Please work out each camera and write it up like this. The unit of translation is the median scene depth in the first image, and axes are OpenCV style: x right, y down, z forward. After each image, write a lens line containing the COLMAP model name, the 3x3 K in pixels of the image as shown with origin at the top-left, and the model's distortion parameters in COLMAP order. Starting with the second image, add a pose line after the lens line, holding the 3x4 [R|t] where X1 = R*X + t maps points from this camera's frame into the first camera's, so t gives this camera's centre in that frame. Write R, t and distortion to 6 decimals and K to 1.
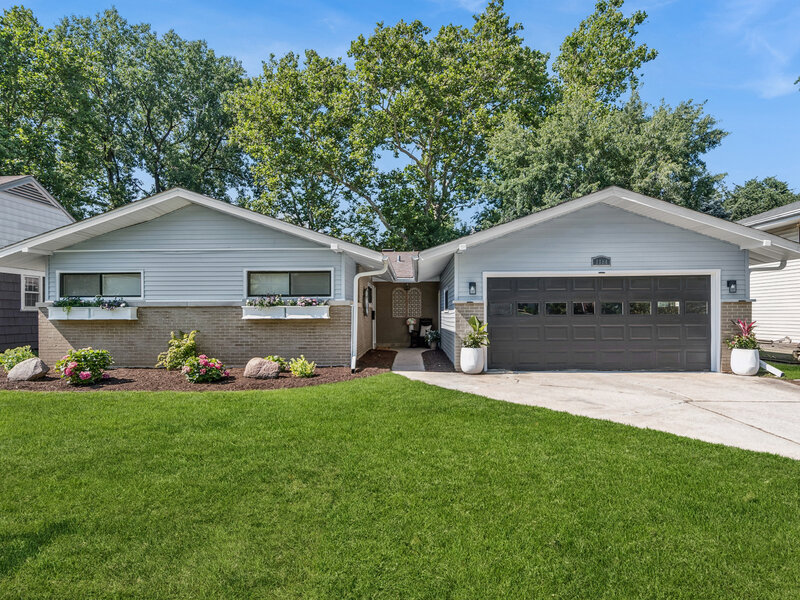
lens RADIAL K [[482.4, 0, 400.0], [0, 482.4, 300.0], [0, 0, 1]] dist [0.002085, 0.000598]
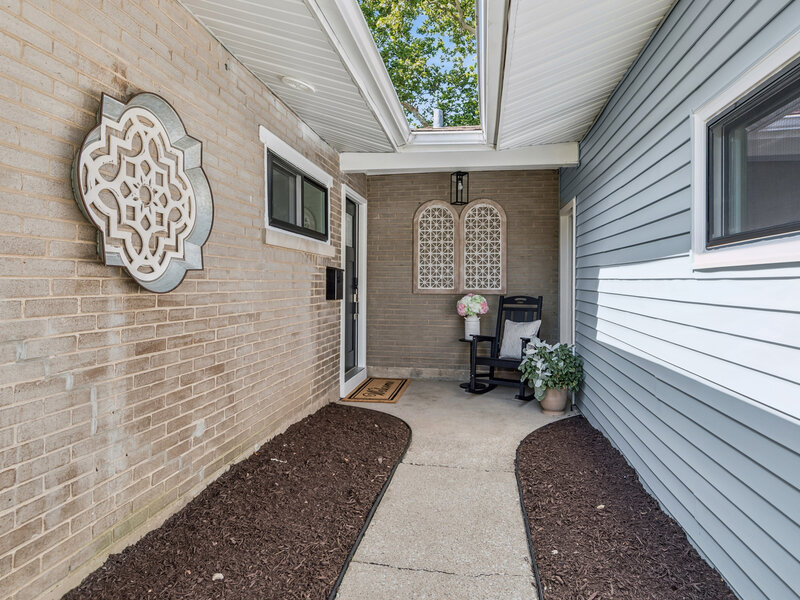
lens RADIAL K [[482.4, 0, 400.0], [0, 482.4, 300.0], [0, 0, 1]] dist [0.002085, 0.000598]
pose [[0.990441, 0.011879, -0.137422, 0.020008], [-0.003697, 0.998213, 0.059639, 0.022454], [0.137885, -0.058561, 0.988716, 0.689140]]
